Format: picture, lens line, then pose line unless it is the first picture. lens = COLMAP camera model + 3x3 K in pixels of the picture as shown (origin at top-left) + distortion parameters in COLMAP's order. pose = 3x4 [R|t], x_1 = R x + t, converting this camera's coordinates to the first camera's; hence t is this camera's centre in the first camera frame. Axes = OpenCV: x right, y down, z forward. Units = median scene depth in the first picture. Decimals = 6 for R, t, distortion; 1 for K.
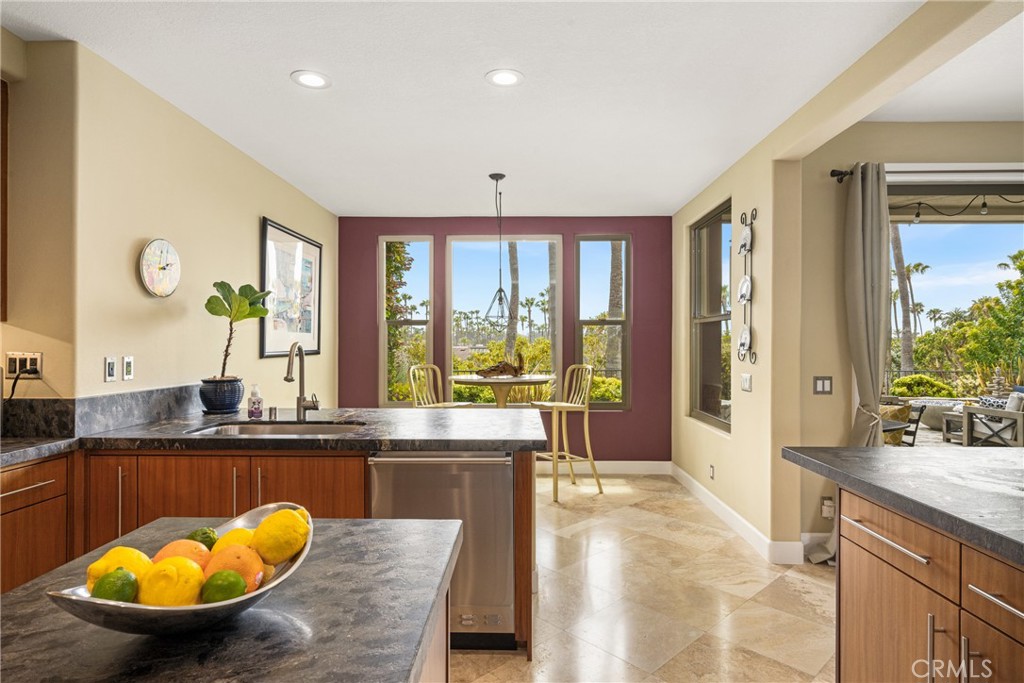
lens RADIAL K [[538.5, 0, 512.0], [0, 538.5, 341.5], [0, 0, 1]] dist [0.000227, 0.000035]
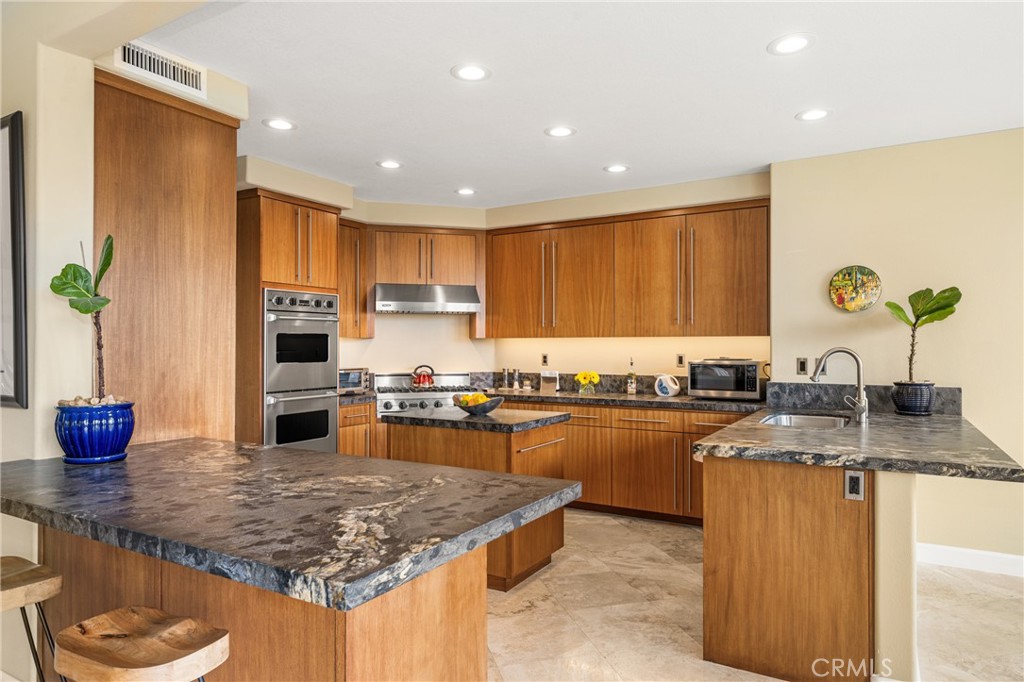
lens RADIAL K [[622.8, 0, 510.4], [0, 622.8, 344.9], [0, 0, 1]] dist [-0.001053, -0.001521]
pose [[-0.492854, -0.006944, -0.870084, 1.026749], [0.000074, 0.999968, -0.008022, 0.006287], [0.870112, -0.004018, -0.492837, 1.044522]]
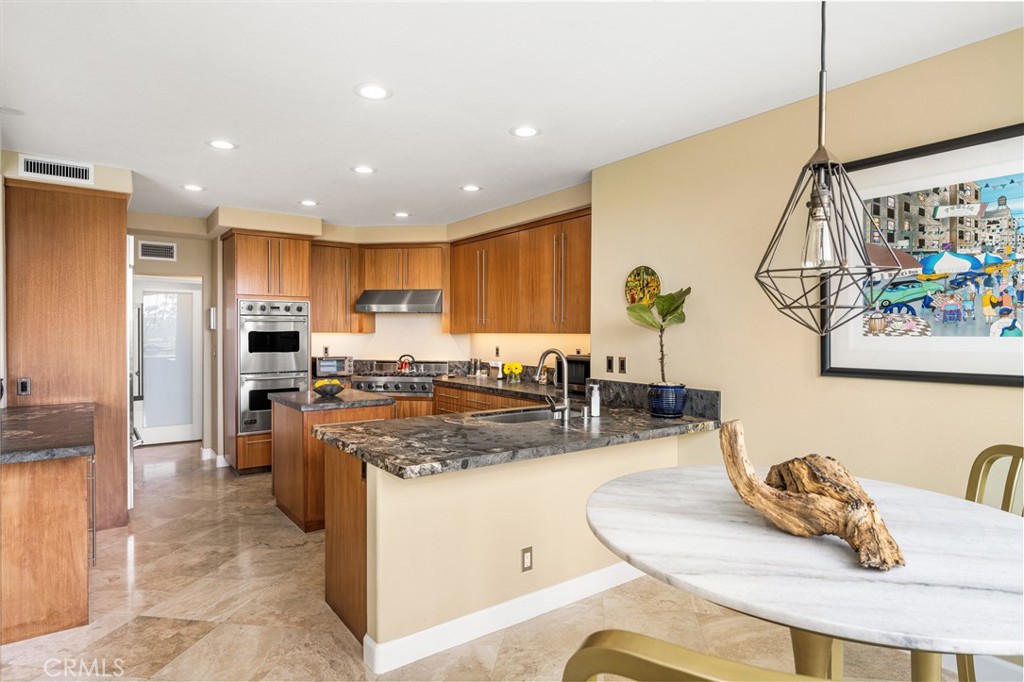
lens RADIAL K [[561.7, 0, 512.0], [0, 561.7, 341.0], [0, 0, 1]] dist [-0.000286, 0.000596]
pose [[-0.791683, 0.004754, -0.610913, 0.406367], [-0.003309, 0.999922, 0.012069, -0.029503], [0.610923, 0.011576, -0.791605, 1.907970]]
